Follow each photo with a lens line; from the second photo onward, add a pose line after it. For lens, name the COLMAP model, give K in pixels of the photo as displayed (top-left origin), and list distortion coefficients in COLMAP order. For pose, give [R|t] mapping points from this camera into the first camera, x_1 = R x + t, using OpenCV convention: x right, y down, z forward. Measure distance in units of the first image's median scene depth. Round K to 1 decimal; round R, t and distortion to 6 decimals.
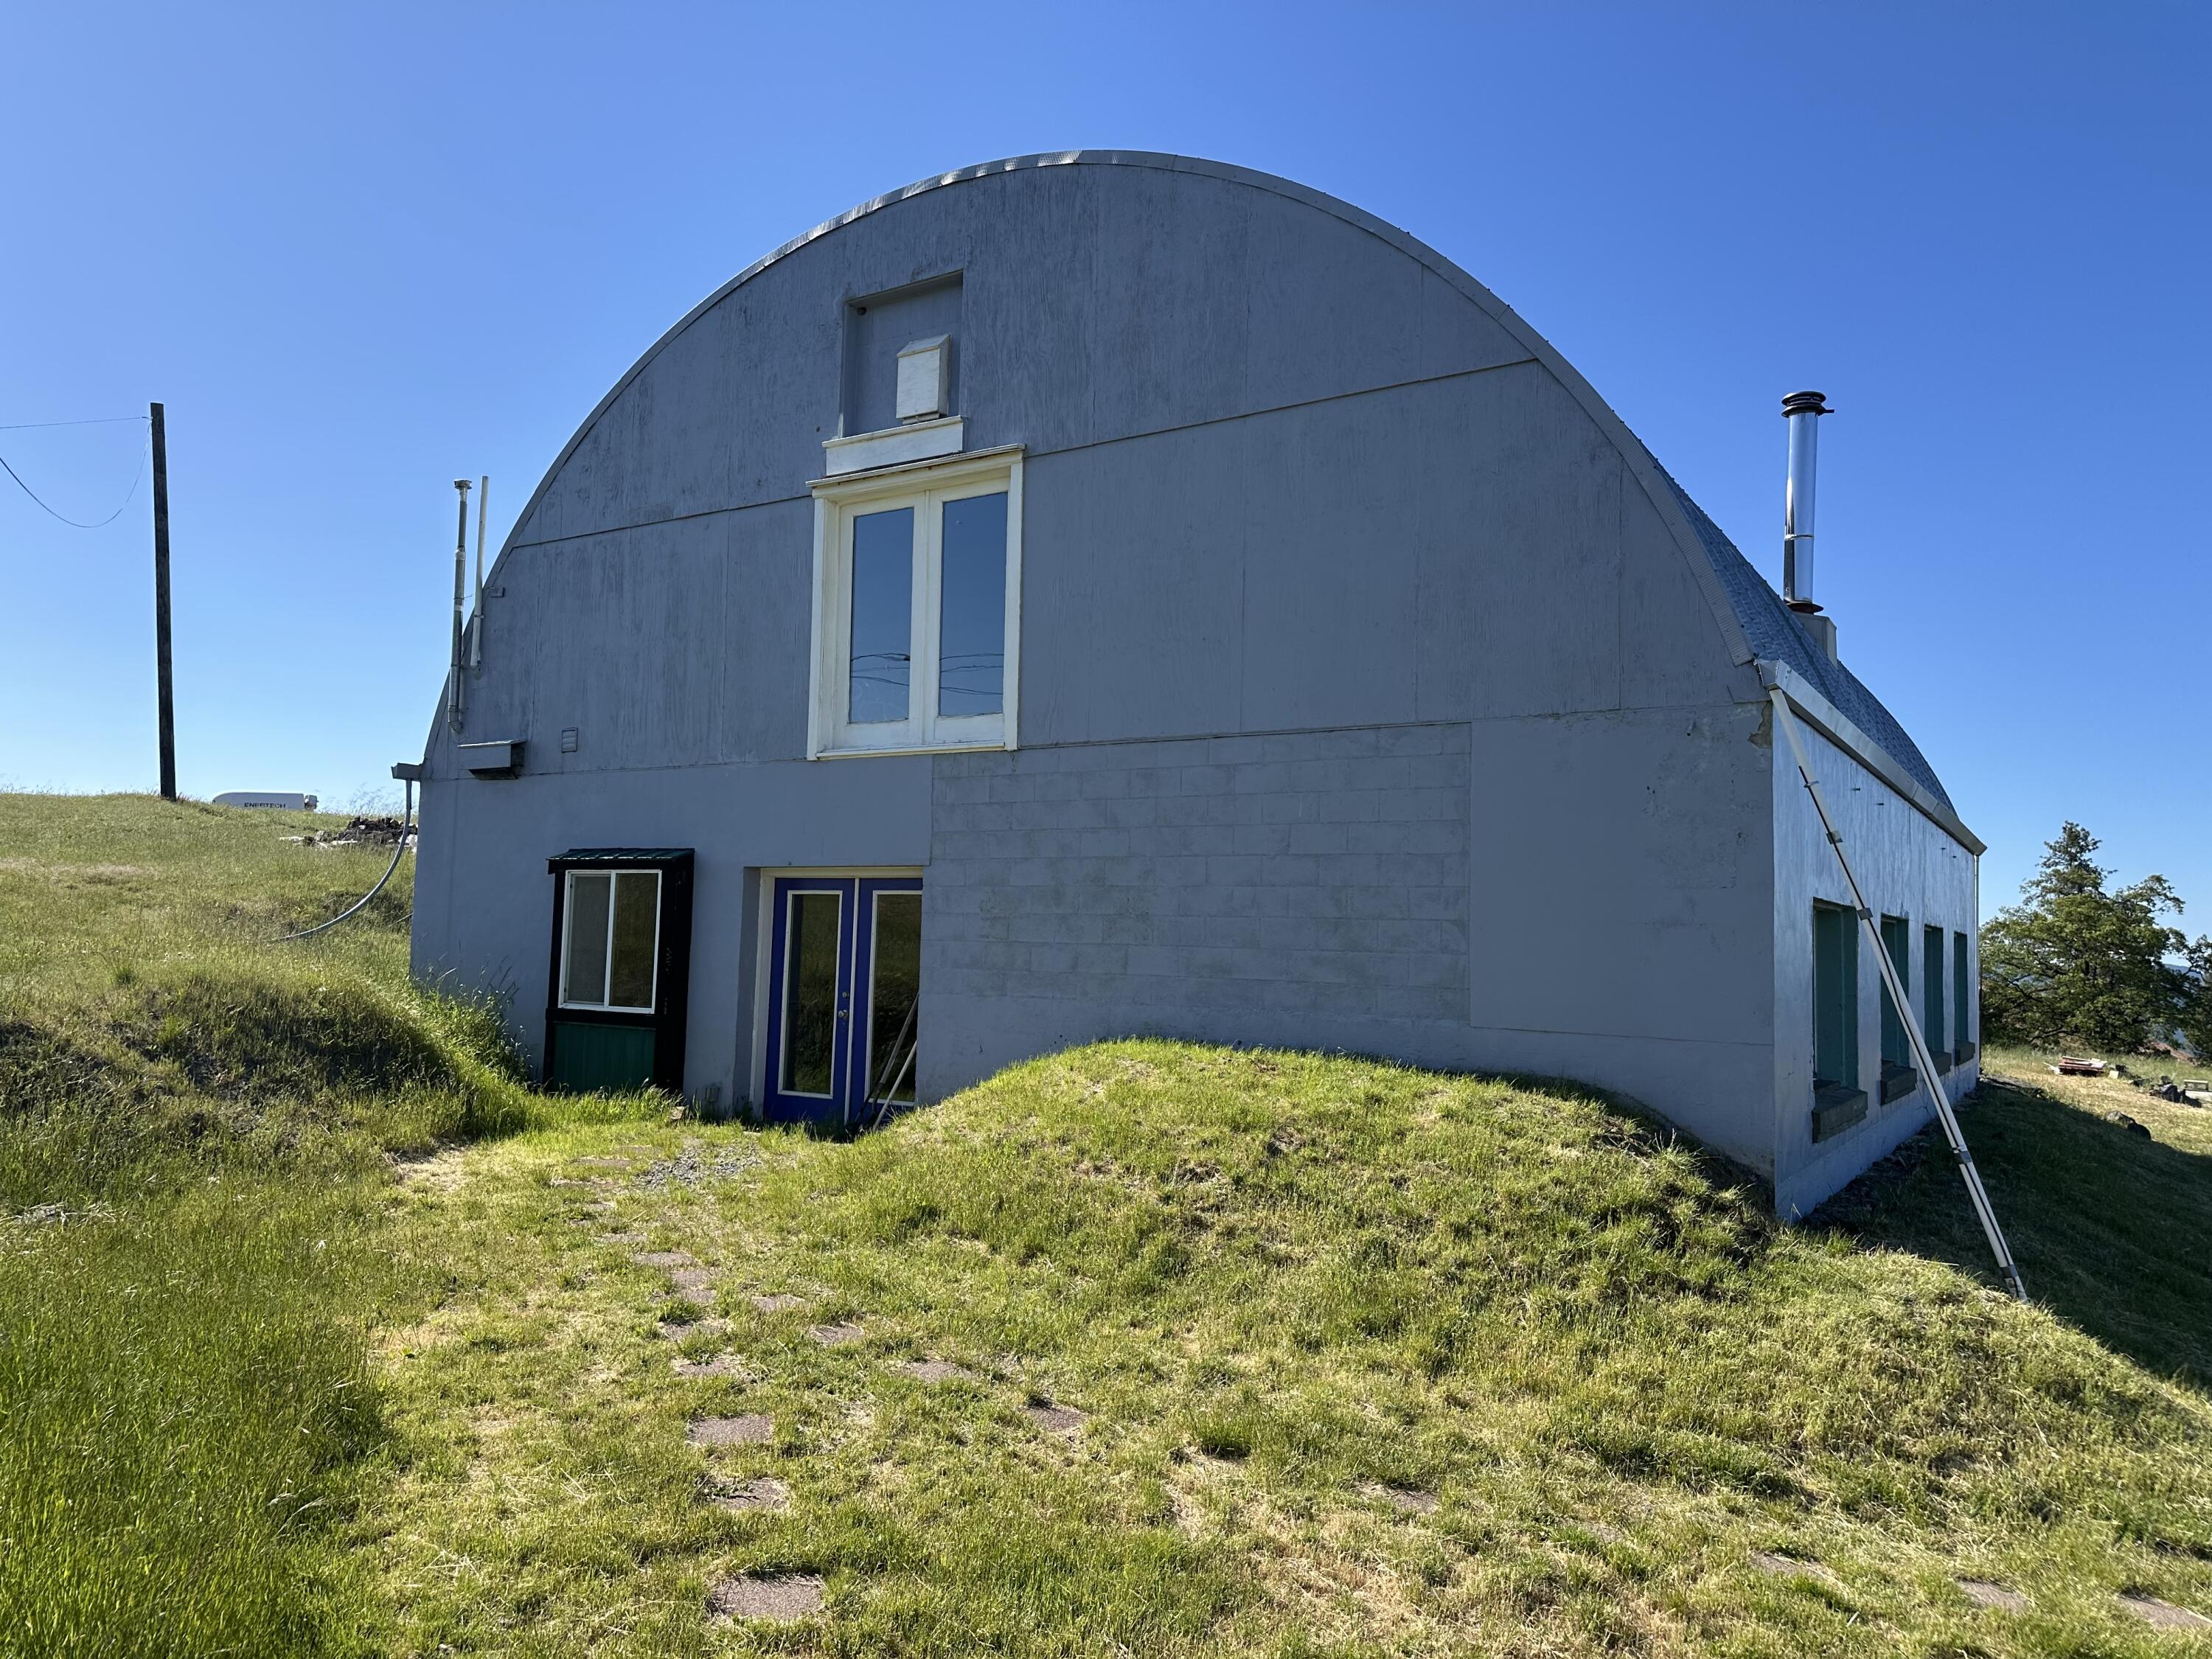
lens RADIAL K [[1537.1, 0, 1108.8], [0, 1537.1, 824.8], [0, 0, 1]] dist [0.142049, -0.231400]
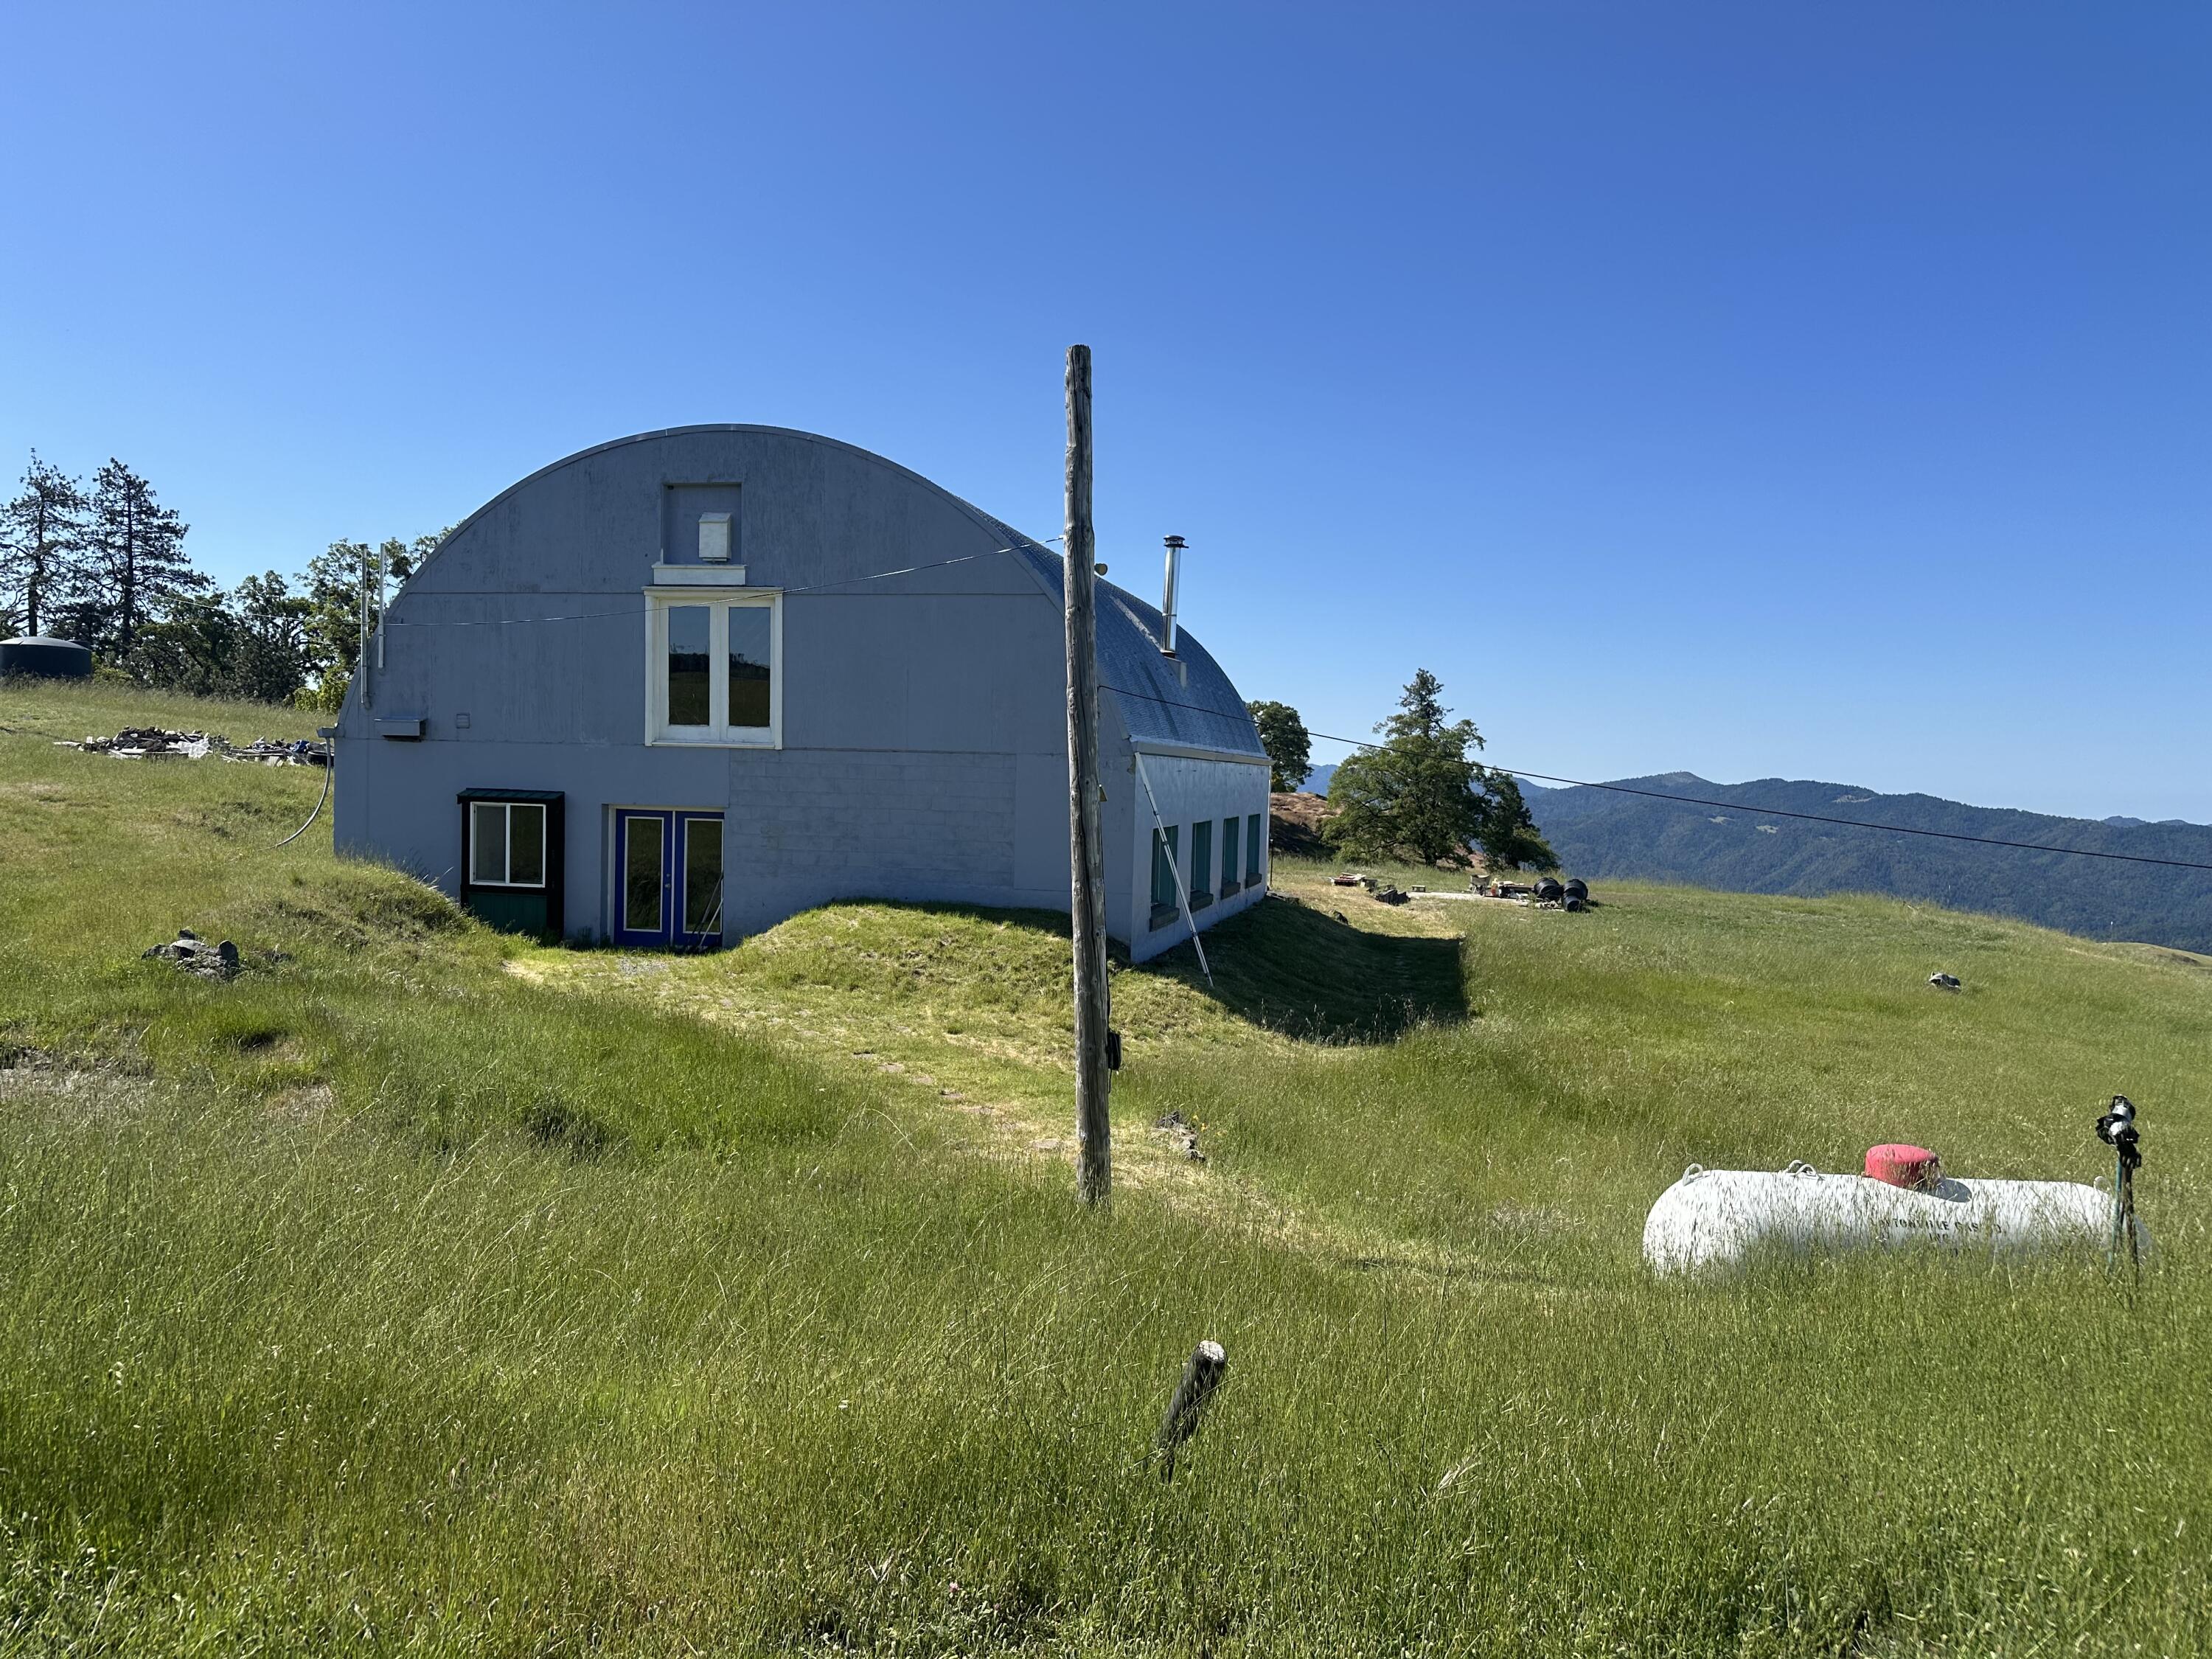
lens RADIAL K [[1565.9, 0, 1111.3], [0, 1565.9, 838.2], [0, 0, 1]] dist [0.133766, -0.211908]
pose [[0.943096, -0.018112, 0.332028, -0.375172], [-0.023956, 0.992220, 0.122170, -0.217316], [-0.331657, -0.123172, 0.935325, -1.134178]]
